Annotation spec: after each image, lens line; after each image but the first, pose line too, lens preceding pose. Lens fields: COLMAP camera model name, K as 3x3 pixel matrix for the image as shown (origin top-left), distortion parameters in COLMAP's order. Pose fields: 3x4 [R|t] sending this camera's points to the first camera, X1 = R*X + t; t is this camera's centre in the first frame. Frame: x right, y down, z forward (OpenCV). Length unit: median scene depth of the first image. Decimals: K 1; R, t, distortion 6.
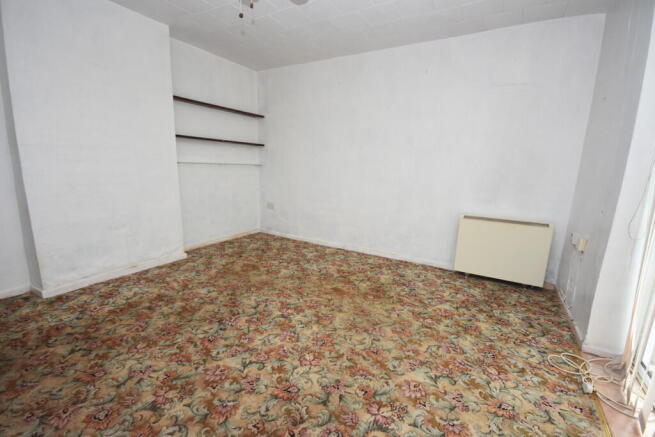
lens RADIAL K [[289.1, 0, 329.6], [0, 289.1, 217.6], [0, 0, 1]] dist [-0.009234, -0.001062]
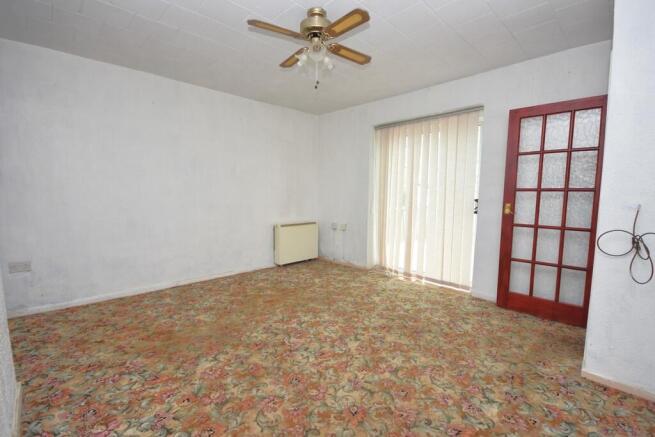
lens RADIAL K [[289.1, 0, 329.8], [0, 289.1, 220.1], [0, 0, 1]] dist [-0.009234, -0.001062]
pose [[0.268058, -0.123327, 0.955477, -1.079853], [0.174951, 0.981514, 0.077605, -0.129629], [-0.947384, 0.146359, 0.284679, 0.434752]]
